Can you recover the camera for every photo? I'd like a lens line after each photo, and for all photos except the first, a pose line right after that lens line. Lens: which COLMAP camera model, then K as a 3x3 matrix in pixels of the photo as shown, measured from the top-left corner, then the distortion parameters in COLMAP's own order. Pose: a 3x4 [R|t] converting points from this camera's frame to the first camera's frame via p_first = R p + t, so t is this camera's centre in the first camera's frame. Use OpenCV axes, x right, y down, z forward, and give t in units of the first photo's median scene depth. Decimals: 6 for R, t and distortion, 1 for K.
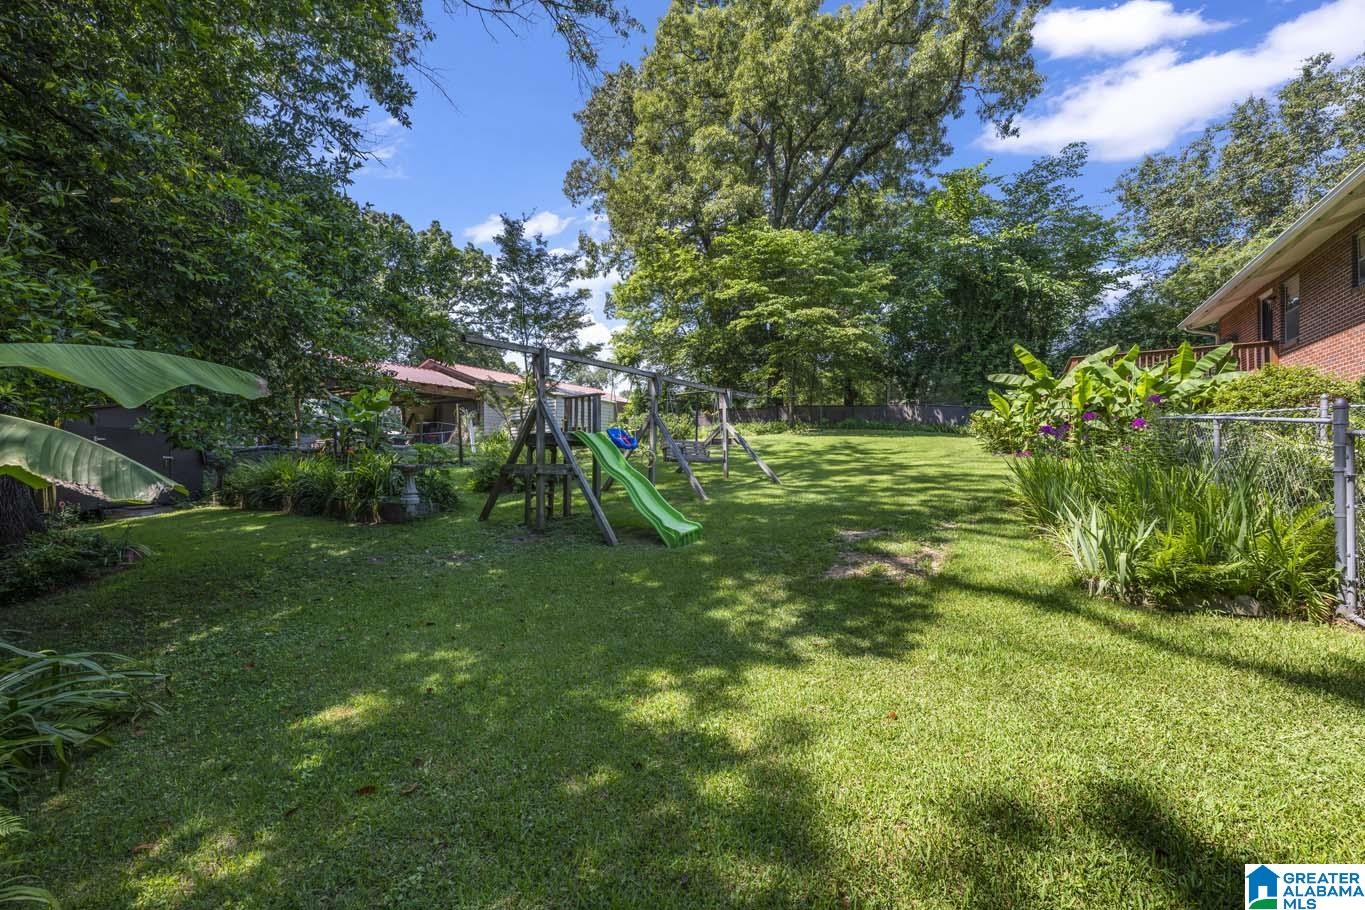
lens RADIAL K [[550.2, 0, 682.3], [0, 550.2, 447.5], [0, 0, 1]] dist [0.002183, 0.000049]
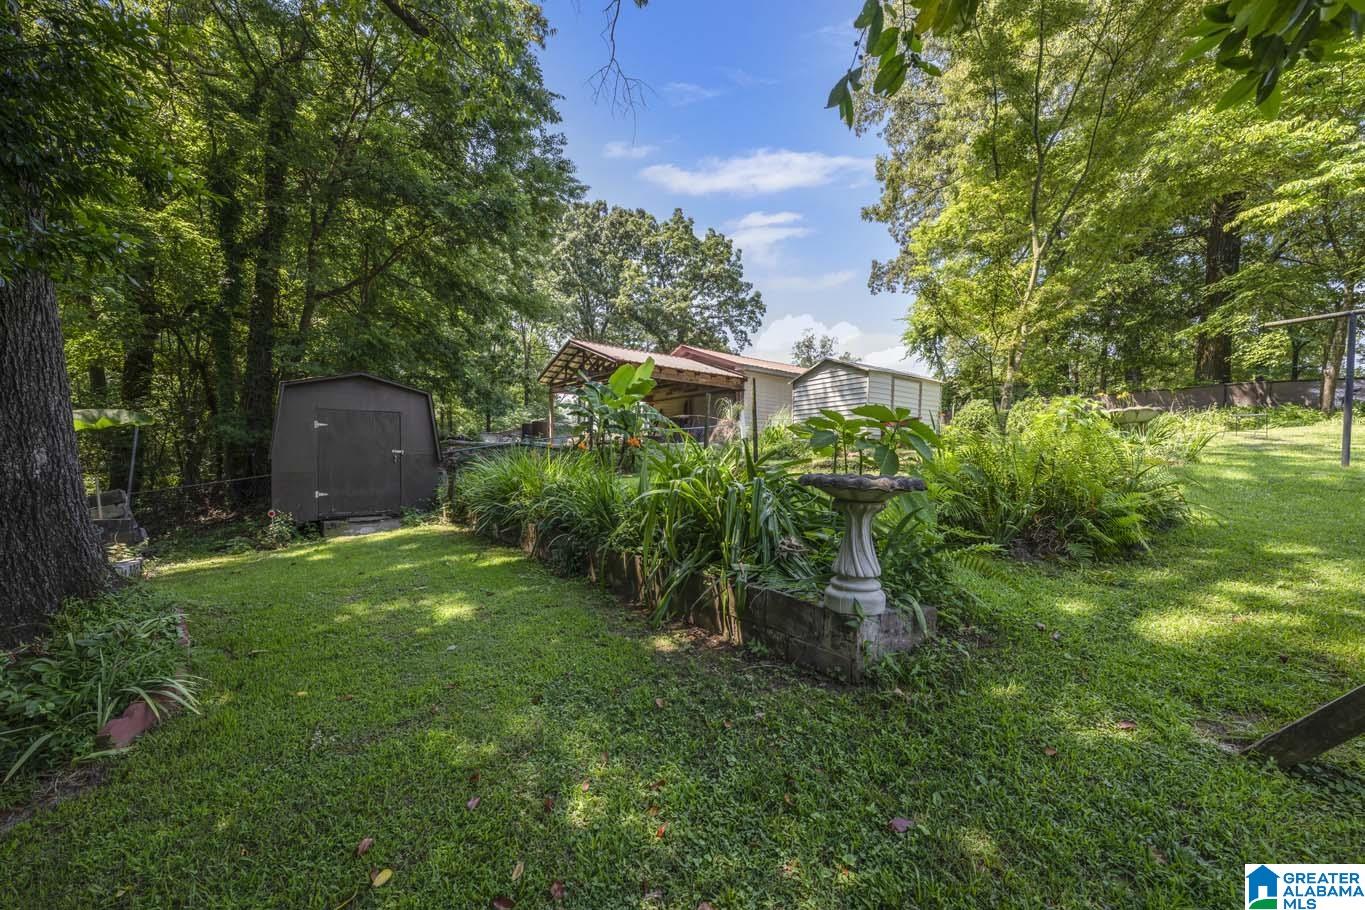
lens RADIAL K [[550.2, 0, 682.3], [0, 550.2, 455.8], [0, 0, 1]] dist [0.002183, 0.000049]
pose [[0.929245, 0.016499, -0.369096, -0.173438], [-0.014541, 0.999862, 0.008087, 0.006740], [0.369178, -0.002148, 0.929356, 0.253709]]
